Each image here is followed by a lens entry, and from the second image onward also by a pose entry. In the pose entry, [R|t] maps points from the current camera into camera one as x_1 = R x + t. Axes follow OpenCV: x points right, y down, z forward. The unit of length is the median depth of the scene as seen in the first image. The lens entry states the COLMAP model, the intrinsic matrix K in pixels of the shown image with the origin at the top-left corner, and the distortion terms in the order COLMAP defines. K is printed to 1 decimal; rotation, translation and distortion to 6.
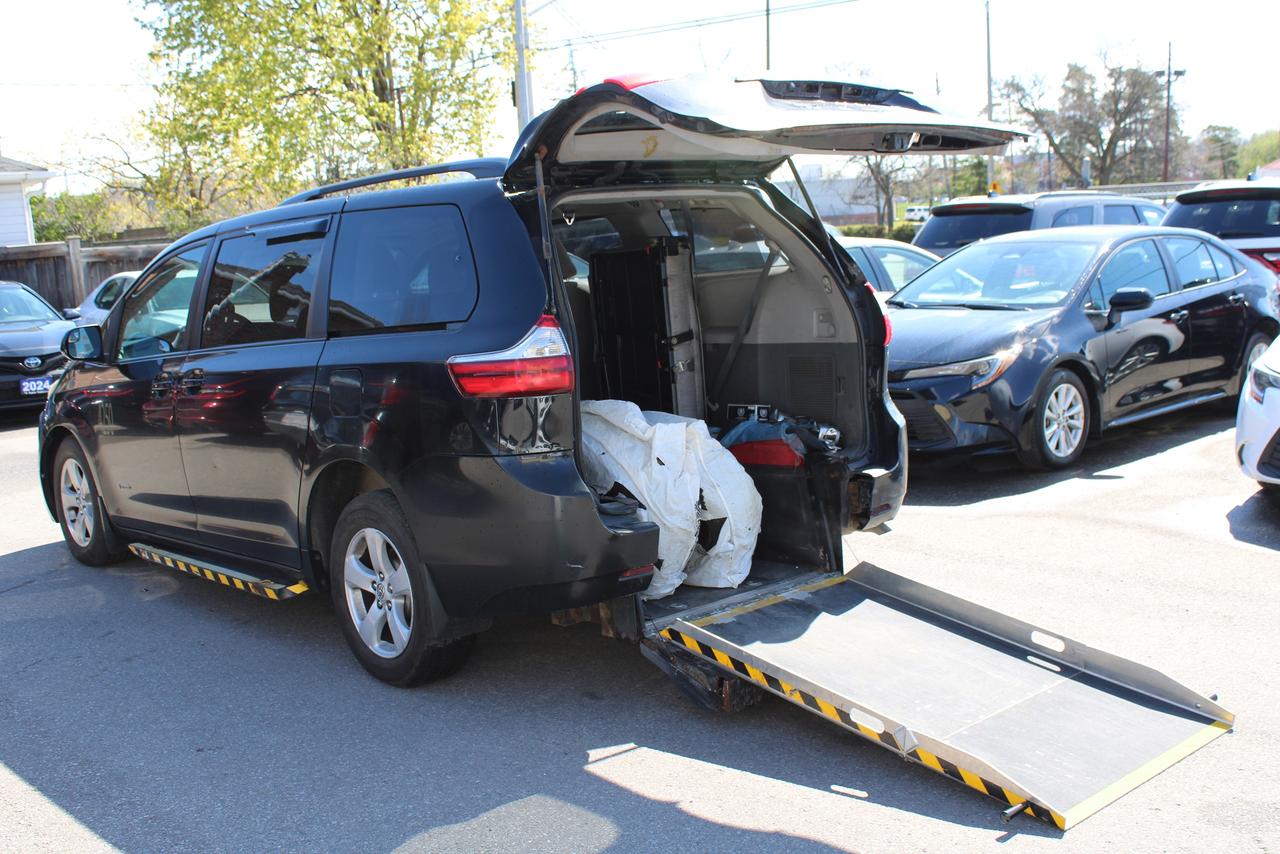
lens RADIAL K [[1383.3, 0, 644.2], [0, 1383.3, 427.6], [0, 0, 1]] dist [-0.078062, 0.000000]
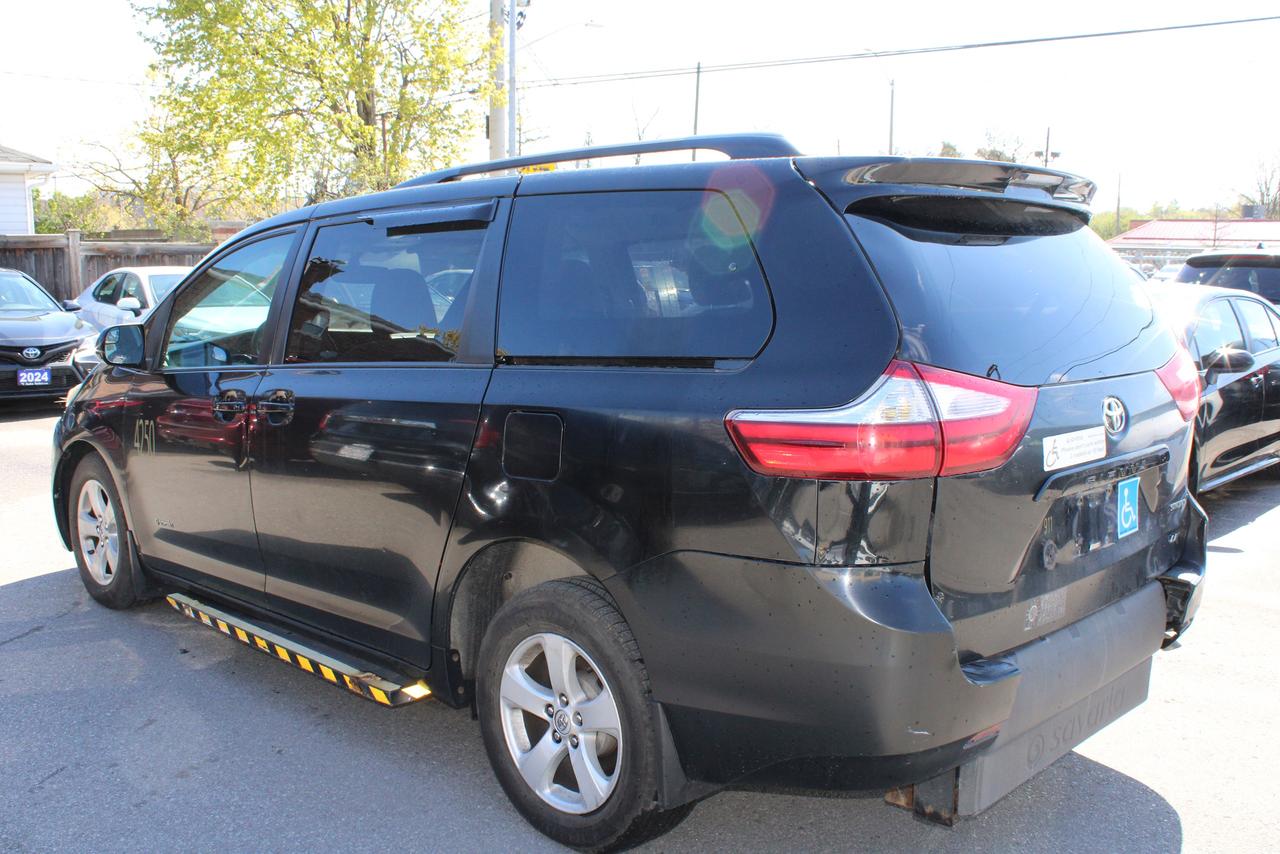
lens RADIAL K [[1186.0, 0, 639.9], [0, 1186.0, 437.3], [0, 0, 1]] dist [-0.086935, 0.000000]
pose [[0.995610, 0.053771, 0.076617, -0.138426], [-0.054022, 0.998539, 0.001206, -0.021961], [-0.076440, -0.005340, 0.997060, 0.255337]]
